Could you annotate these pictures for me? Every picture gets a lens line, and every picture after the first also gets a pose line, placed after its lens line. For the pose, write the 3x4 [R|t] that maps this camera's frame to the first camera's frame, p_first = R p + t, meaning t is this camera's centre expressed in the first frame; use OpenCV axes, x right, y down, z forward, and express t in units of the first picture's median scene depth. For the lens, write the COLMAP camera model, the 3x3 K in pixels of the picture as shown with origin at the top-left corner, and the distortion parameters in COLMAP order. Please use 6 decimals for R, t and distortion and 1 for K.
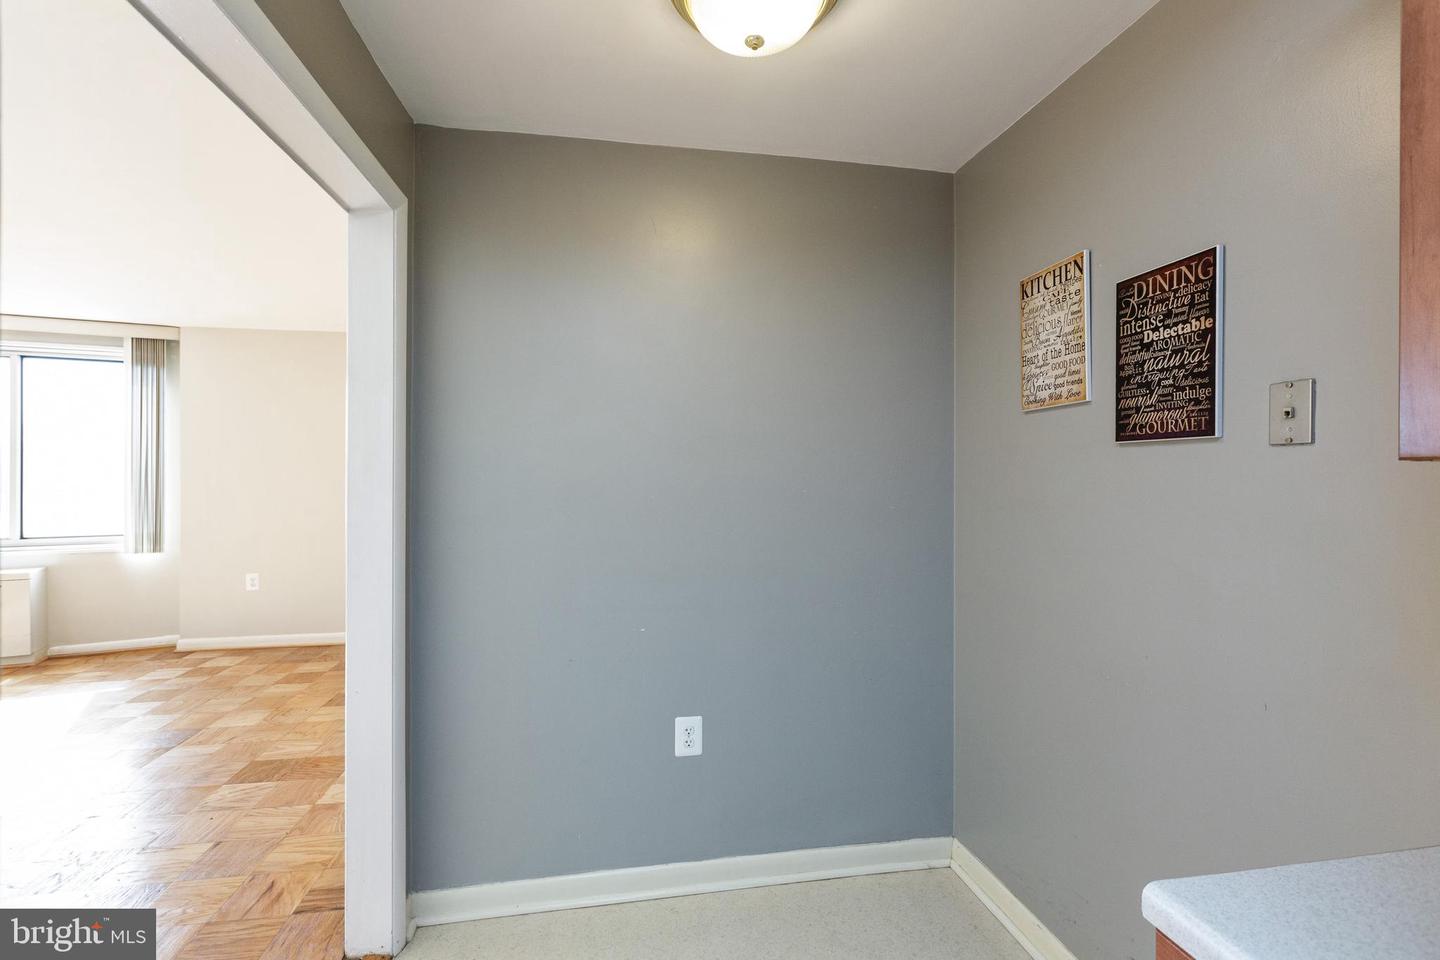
lens RADIAL K [[646.3, 0, 709.8], [0, 646.3, 455.3], [0, 0, 1]] dist [-0.000884, -0.001538]
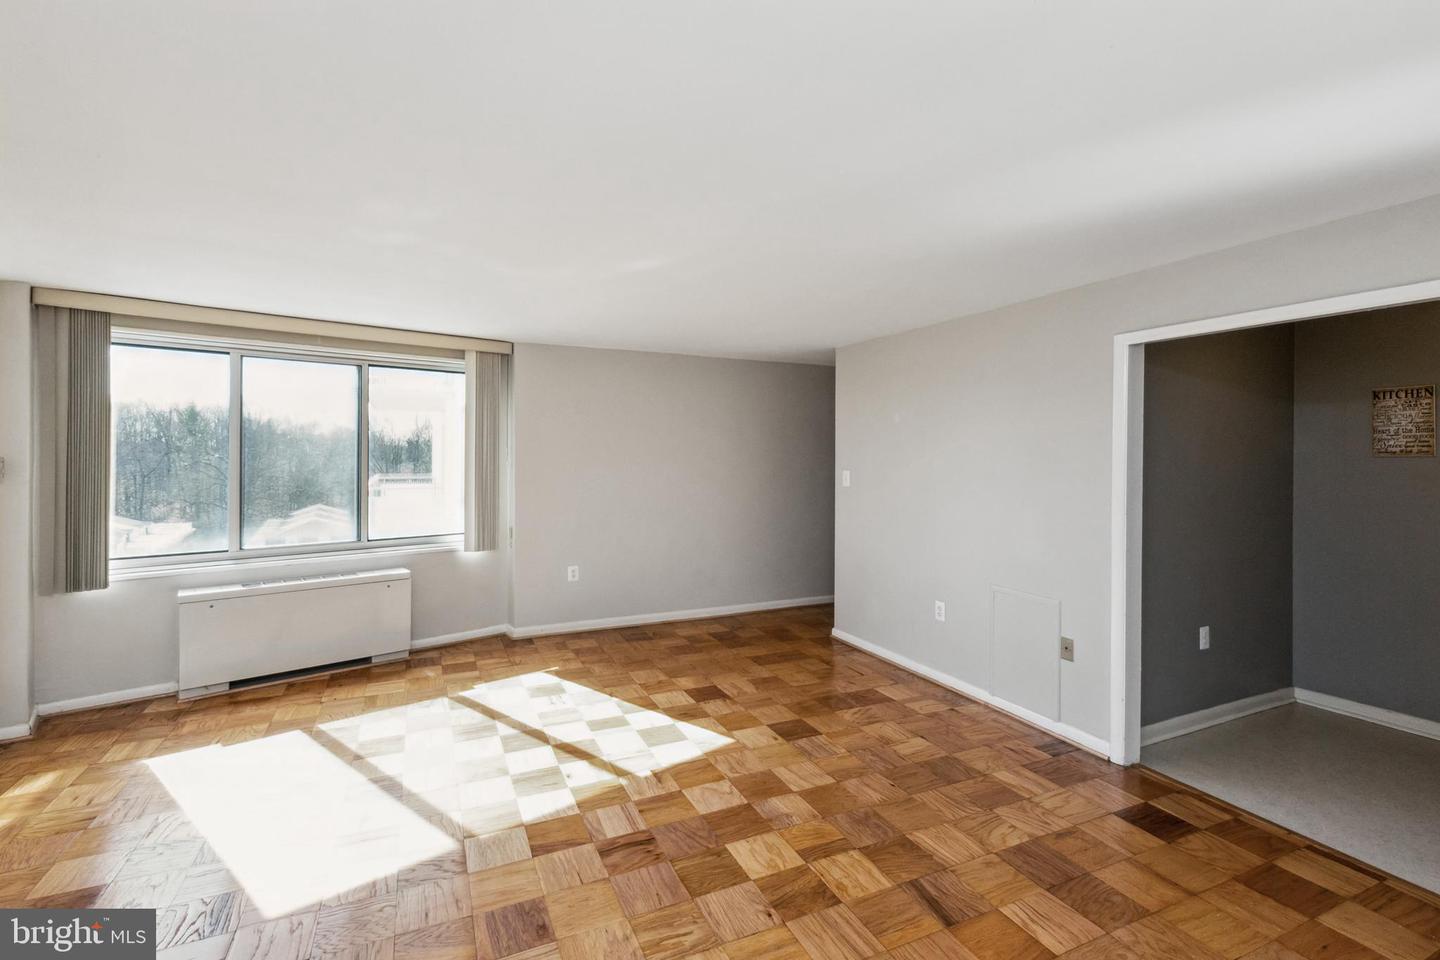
lens RADIAL K [[646.3, 0, 709.0], [0, 646.3, 444.1], [0, 0, 1]] dist [-0.000884, -0.001538]
pose [[0.964333, 0.010776, 0.264473, -0.871862], [-0.012179, 0.999919, 0.003666, -0.038754], [-0.264412, -0.006756, 0.964386, -0.157858]]
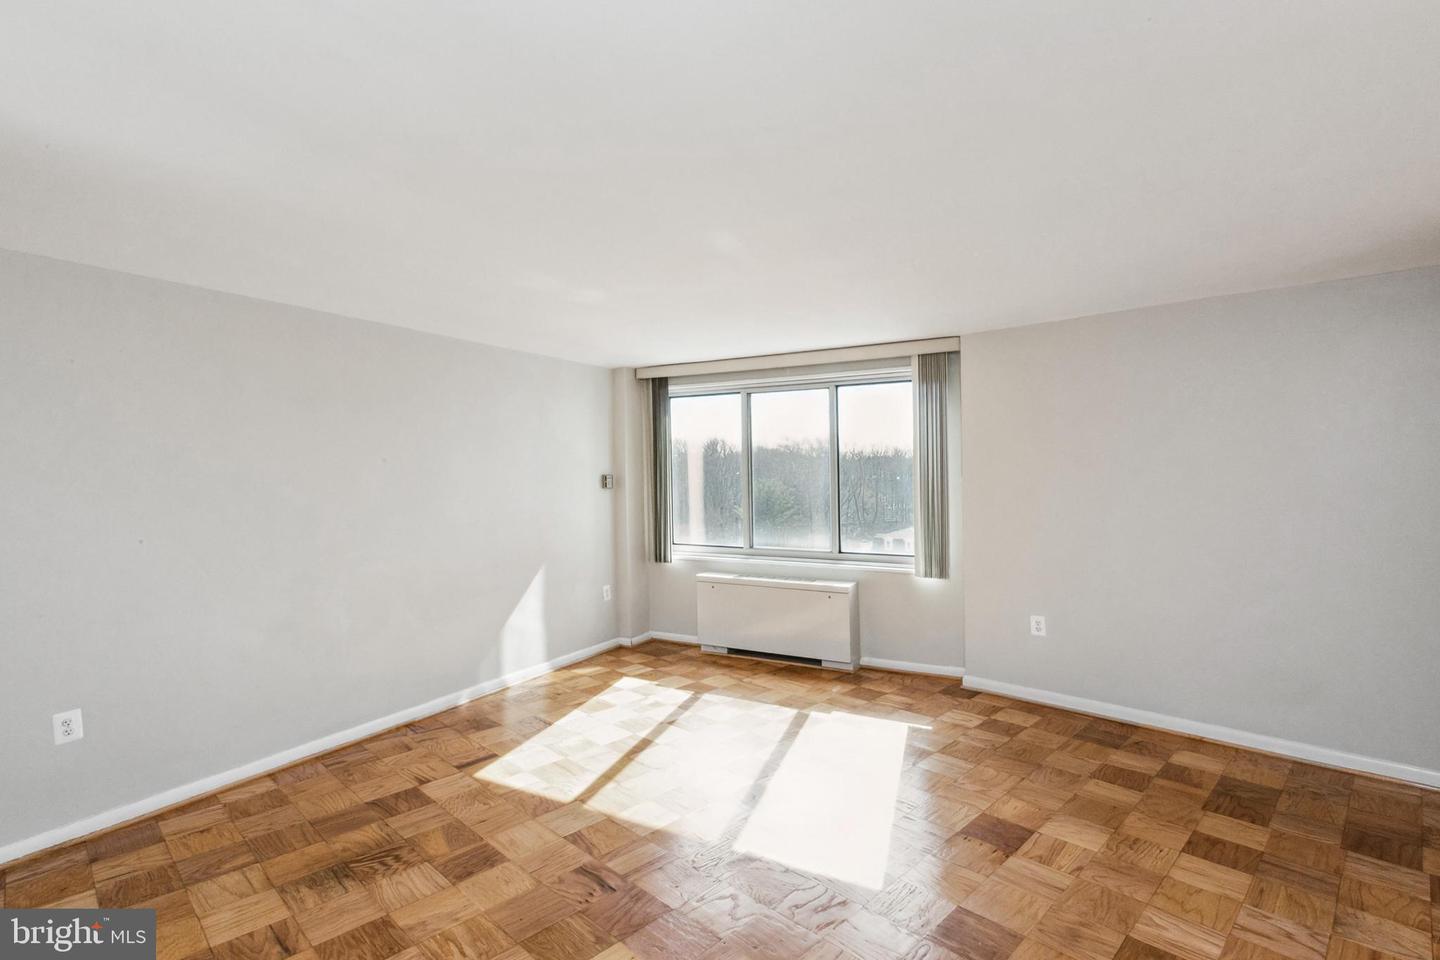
lens RADIAL K [[688.6, 0, 730.8], [0, 688.6, 484.3], [0, 0, 1]] dist [-0.002375, 0.000421]
pose [[0.602007, 0.009647, -0.798432, -0.260457], [0.023849, 0.999264, 0.030055, -0.028274], [0.798135, -0.037135, 0.601334, 0.161811]]
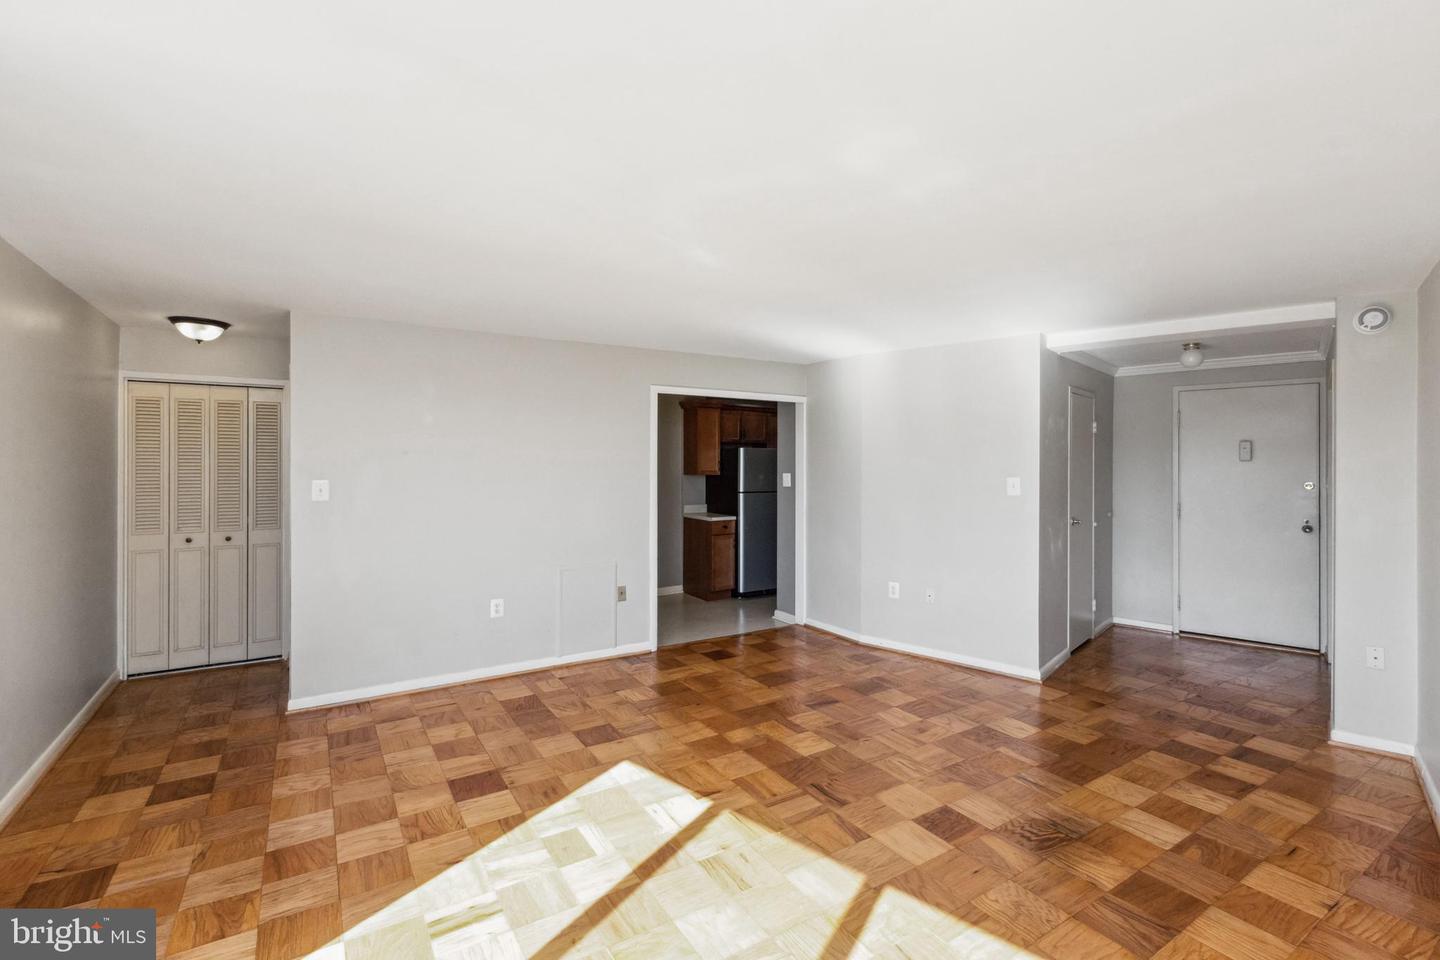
lens RADIAL K [[646.3, 0, 719.2], [0, 646.3, 465.6], [0, 0, 1]] dist [-0.000884, -0.001538]
pose [[-0.402194, -0.009909, 0.915501, -1.355825], [-0.027617, 0.999618, -0.001313, -0.021665], [-0.915138, -0.025812, -0.402314, 0.791474]]
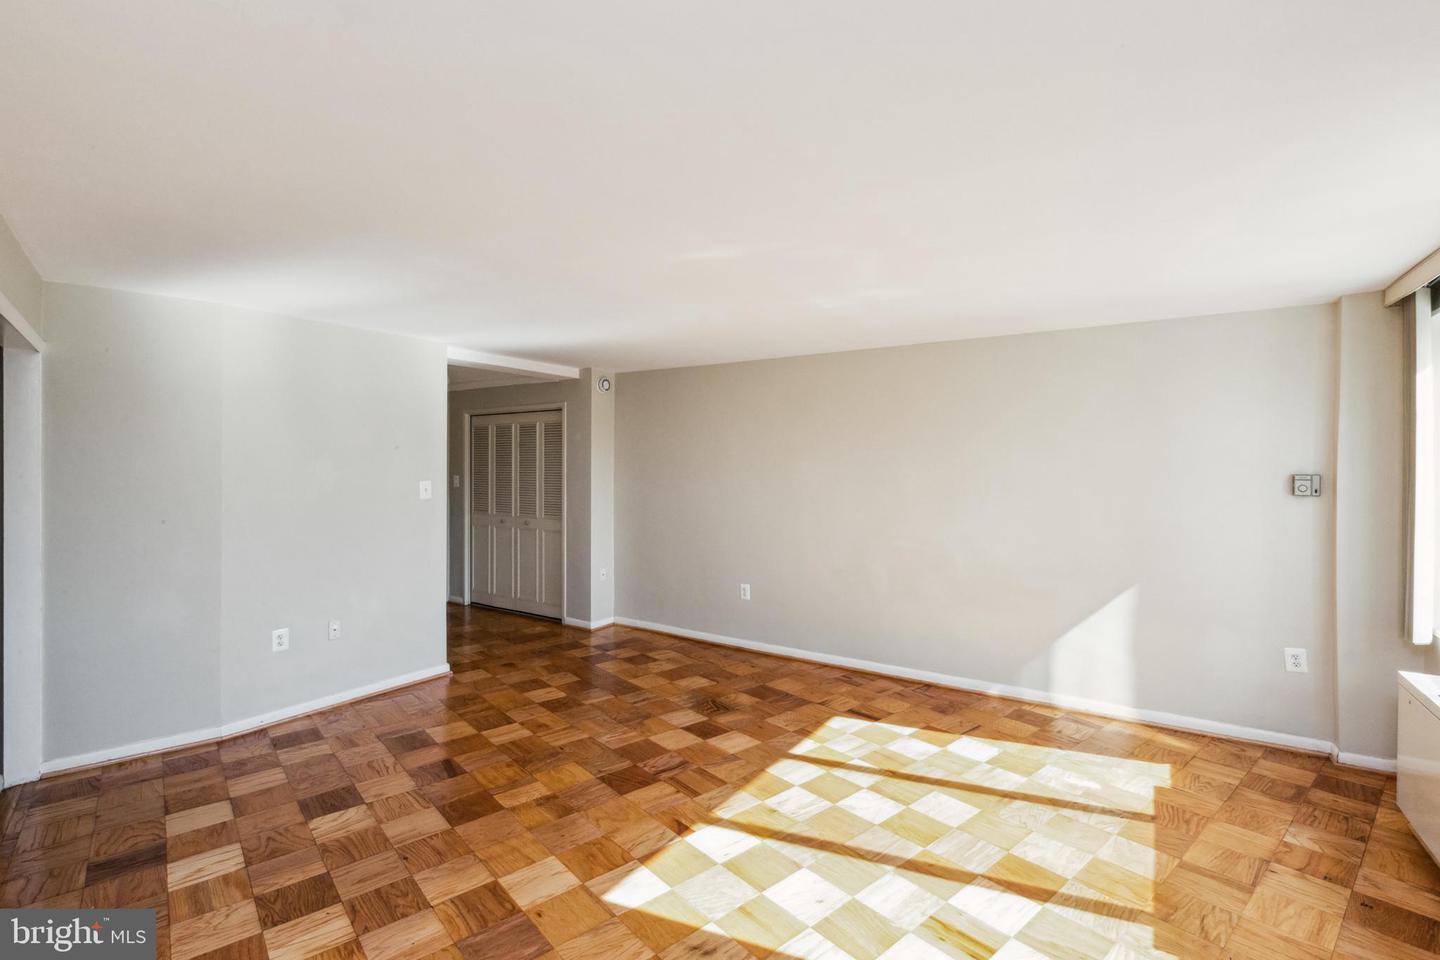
lens RADIAL K [[646.3, 0, 720.3], [0, 646.3, 472.5], [0, 0, 1]] dist [-0.000884, -0.001538]
pose [[-0.851600, 0.001460, -0.524190, -0.447400], [0.010478, 0.999844, -0.014237, -0.010770], [0.524087, -0.017616, -0.851482, 1.073570]]
